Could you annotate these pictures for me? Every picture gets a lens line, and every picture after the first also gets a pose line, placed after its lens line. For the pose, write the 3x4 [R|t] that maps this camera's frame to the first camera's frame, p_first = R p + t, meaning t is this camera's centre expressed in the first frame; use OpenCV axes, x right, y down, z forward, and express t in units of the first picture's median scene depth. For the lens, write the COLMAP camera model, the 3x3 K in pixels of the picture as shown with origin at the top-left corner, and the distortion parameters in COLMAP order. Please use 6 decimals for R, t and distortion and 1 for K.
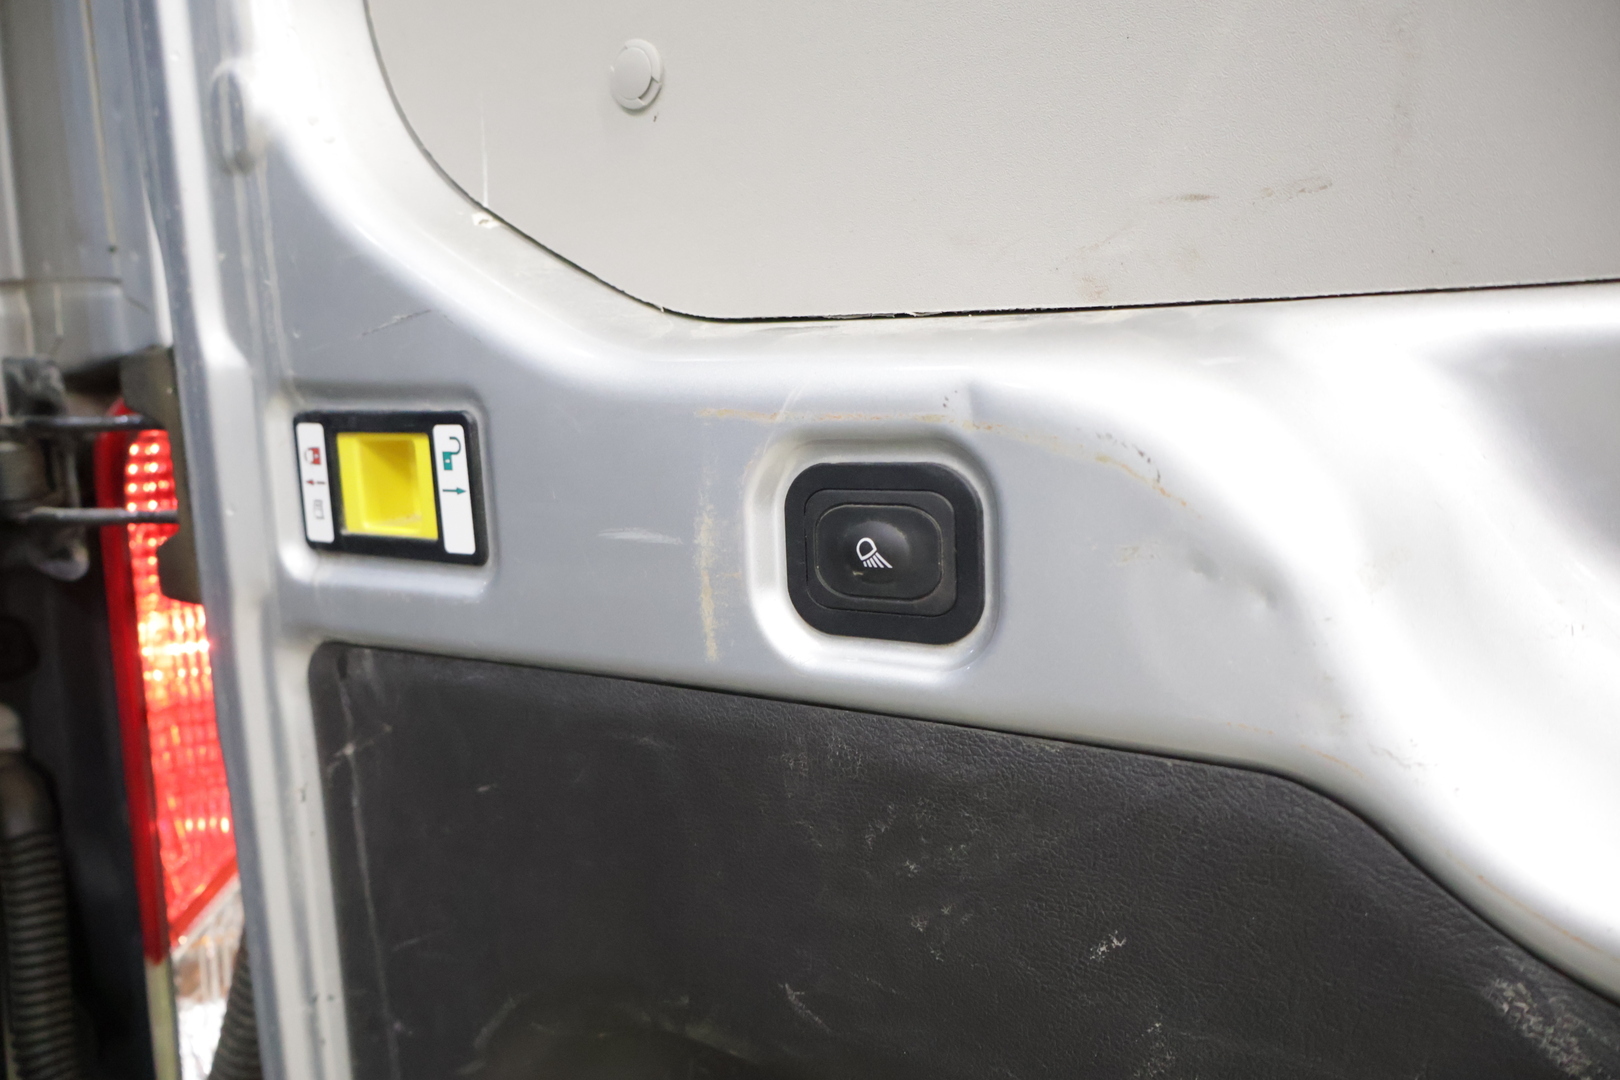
lens RADIAL K [[1342.0, 0, 810.0], [0, 1342.0, 540.0], [0, 0, 1]] dist [-0.000846, 0.001481]
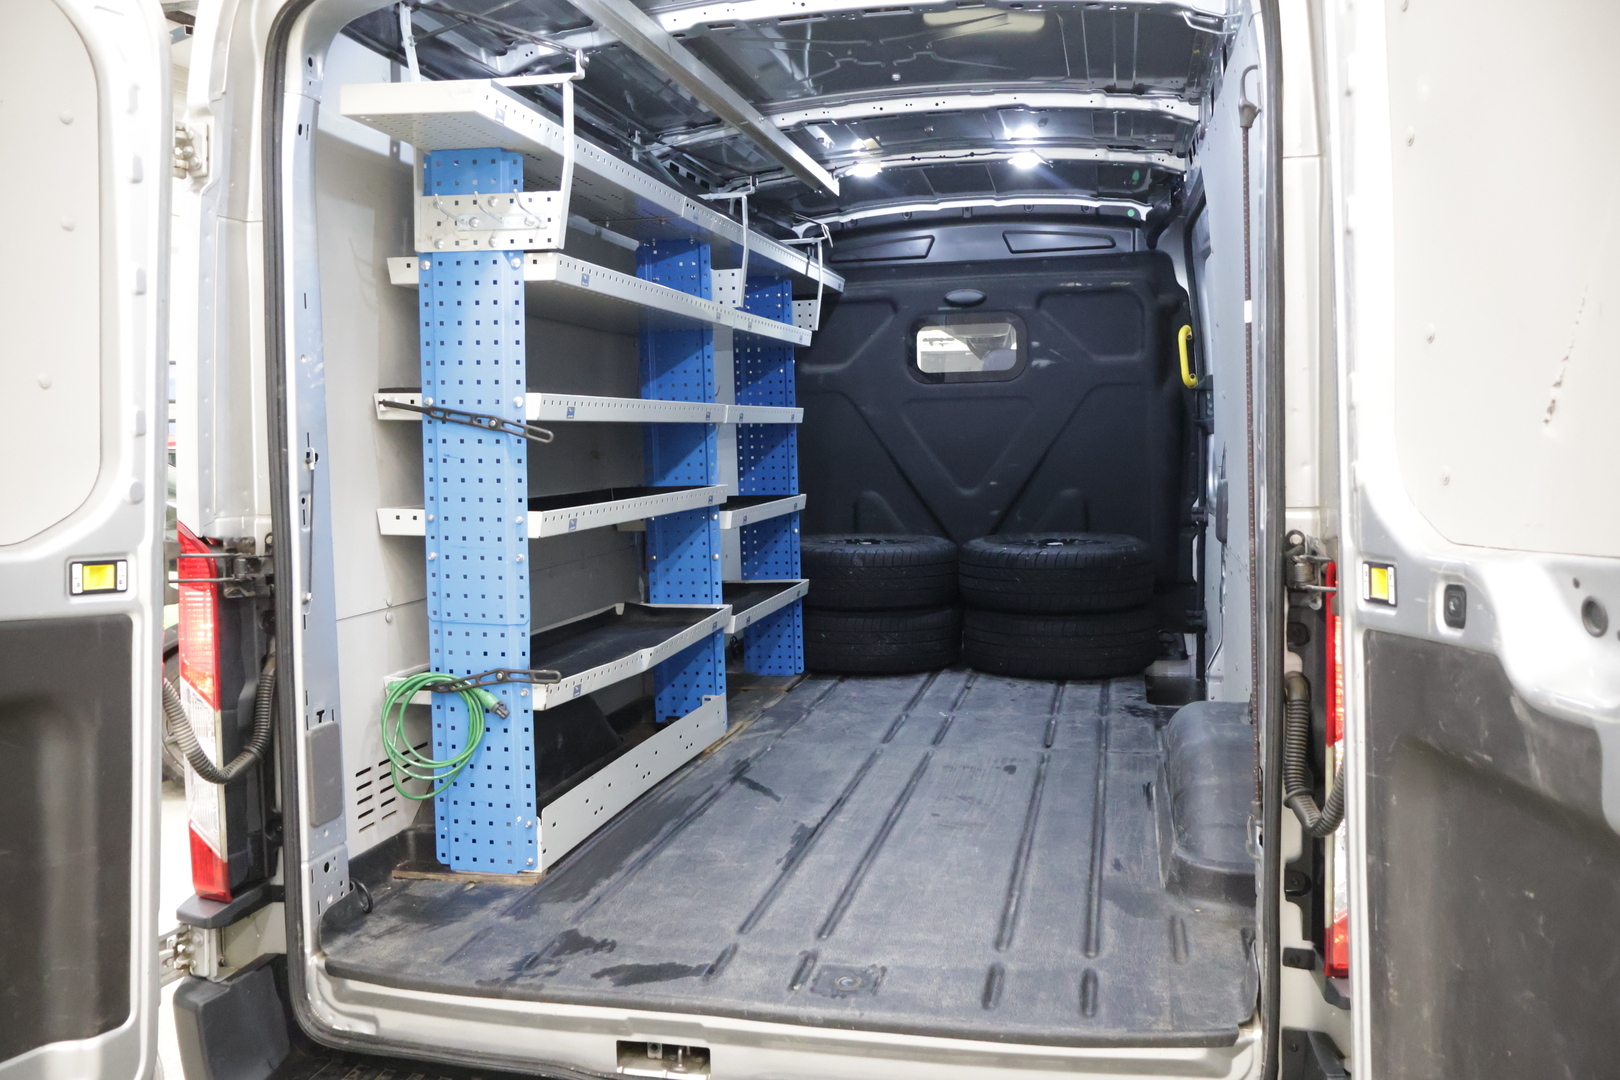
lens RADIAL K [[1342.0, 0, 810.0], [0, 1342.0, 540.0], [0, 0, 1]] dist [-0.000846, 0.001481]
pose [[0.555246, 0.049723, -0.830198, 1.687874], [-0.119668, 0.992601, -0.020585, 0.092891], [0.823032, 0.110778, 0.557088, -2.096032]]
